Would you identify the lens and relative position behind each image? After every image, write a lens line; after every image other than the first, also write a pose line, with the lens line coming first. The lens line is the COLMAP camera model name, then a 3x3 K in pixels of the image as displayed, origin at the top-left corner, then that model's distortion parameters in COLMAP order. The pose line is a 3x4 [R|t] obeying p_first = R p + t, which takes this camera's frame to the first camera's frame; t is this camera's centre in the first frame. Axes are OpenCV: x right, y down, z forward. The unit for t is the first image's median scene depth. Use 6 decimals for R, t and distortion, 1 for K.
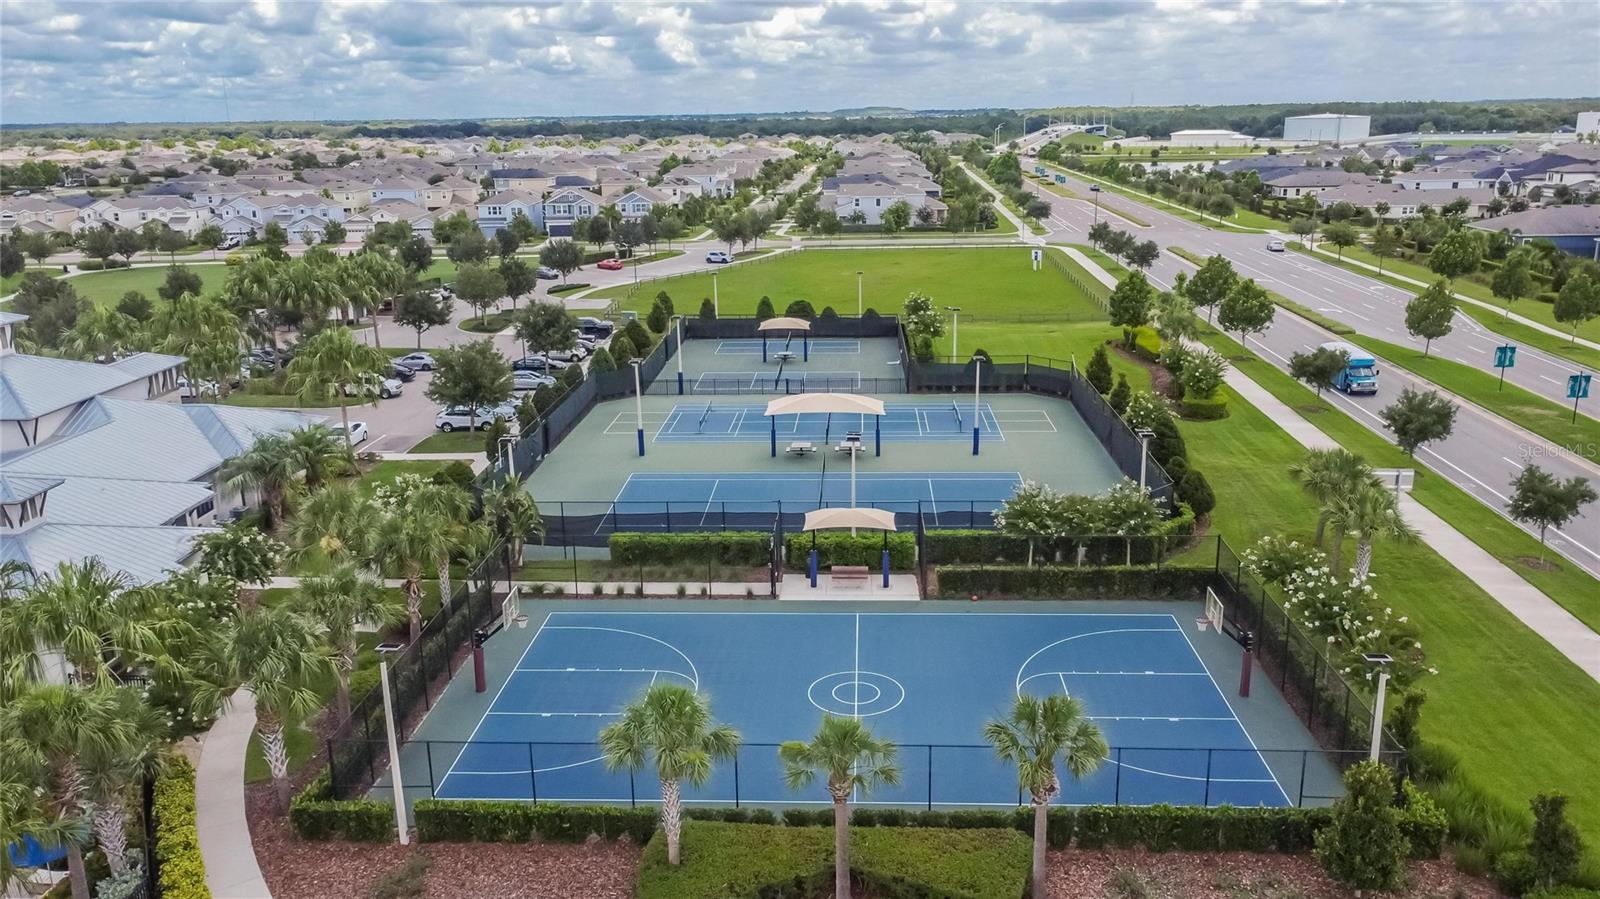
lens RADIAL K [[1192.3, 0, 800.0], [0, 1192.3, 449.5], [0, 0, 1]] dist [0.053849, -0.062169]
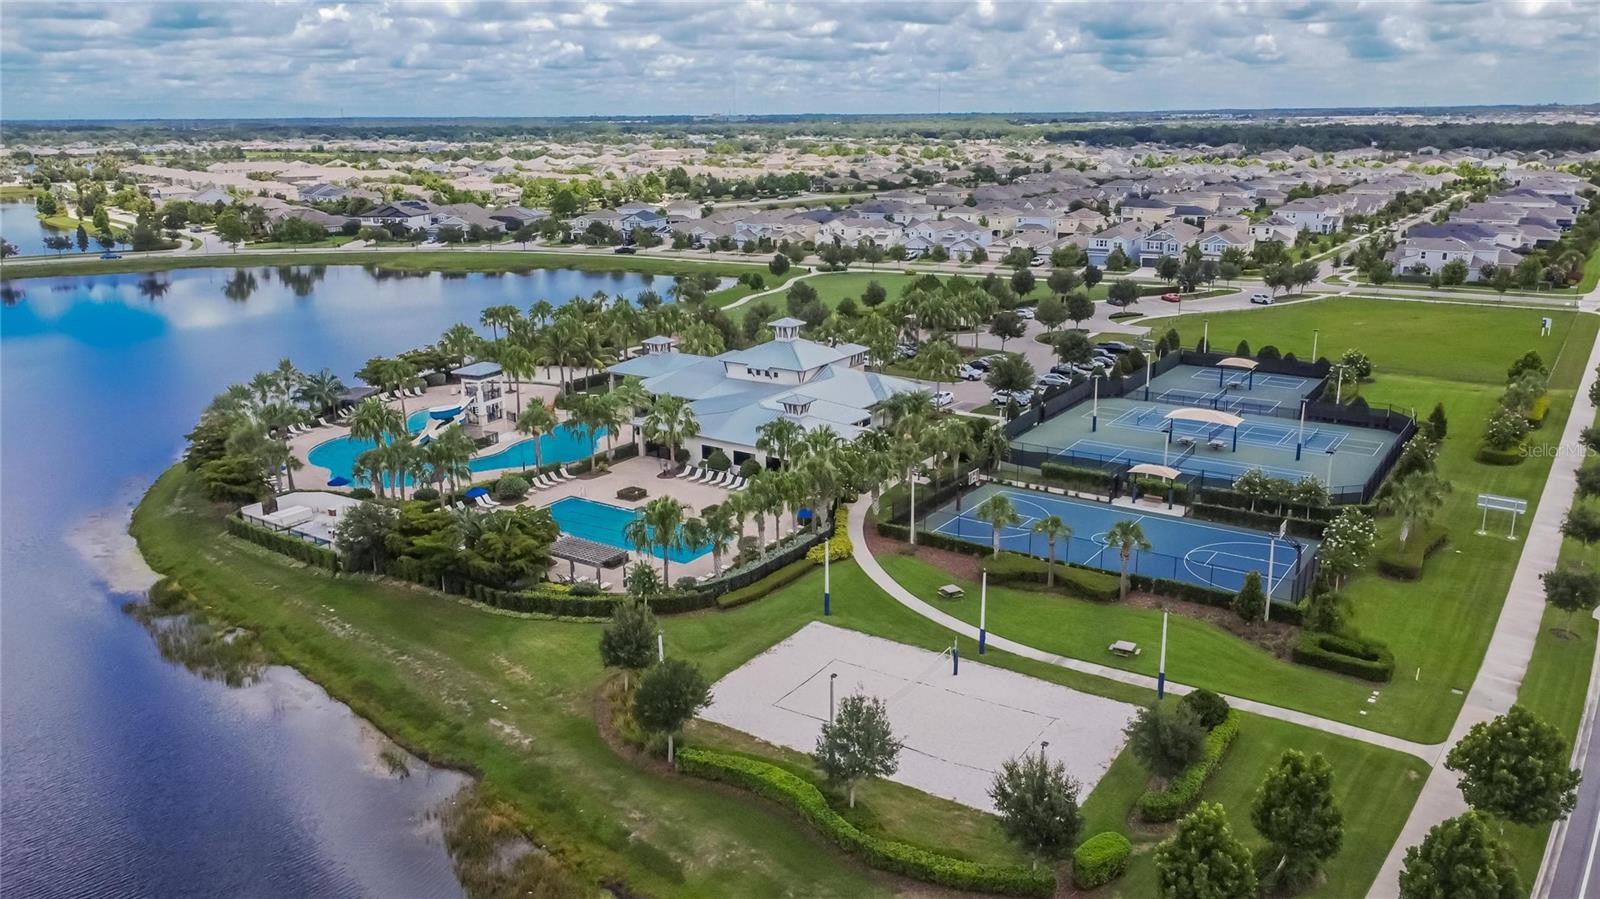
lens RADIAL K [[1206.6, 0, 800.0], [0, 1206.6, 449.5], [0, 0, 1]] dist [0.114200, 0.001811]
pose [[0.857788, 0.150985, -0.491328, 0.156466], [-0.147633, 0.987978, 0.045860, 0.005364], [0.492345, 0.033198, 0.869767, -0.309739]]
